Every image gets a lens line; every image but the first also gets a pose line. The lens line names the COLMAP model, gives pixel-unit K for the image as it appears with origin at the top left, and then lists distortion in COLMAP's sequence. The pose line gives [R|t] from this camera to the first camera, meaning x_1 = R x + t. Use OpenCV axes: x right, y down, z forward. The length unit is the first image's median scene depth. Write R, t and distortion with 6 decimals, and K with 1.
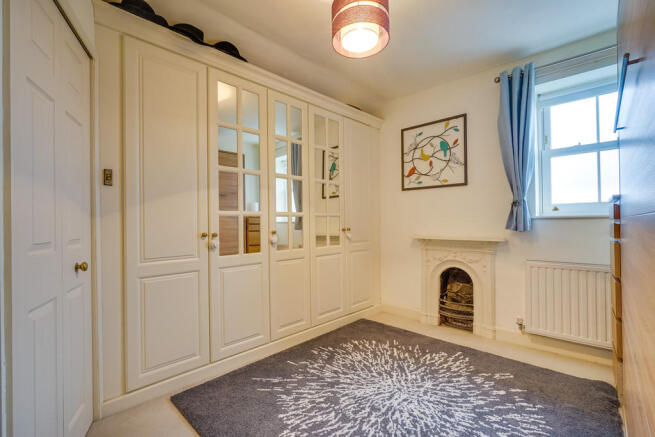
lens RADIAL K [[300.1, 0, 326.5], [0, 300.1, 215.8], [0, 0, 1]] dist [-0.001258, -0.000111]
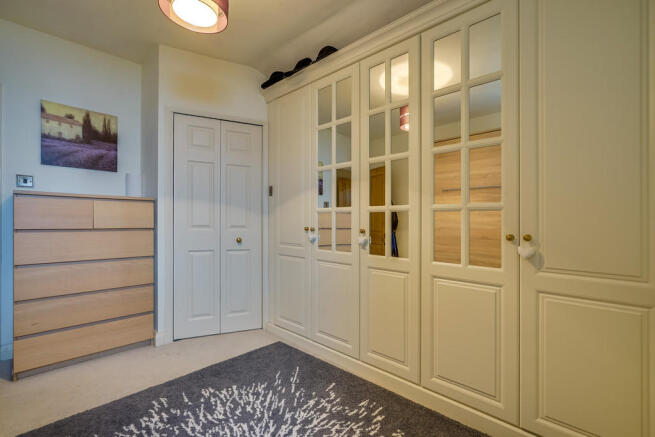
lens RADIAL K [[303.0, 0, 326.6], [0, 303.0, 220.2], [0, 0, 1]] dist [-0.001453, -0.000105]
pose [[-0.010955, 0.007443, -0.999912, 0.809510], [0.009054, 0.999932, 0.007344, 0.021484], [0.999899, -0.008973, -0.011021, 1.115304]]
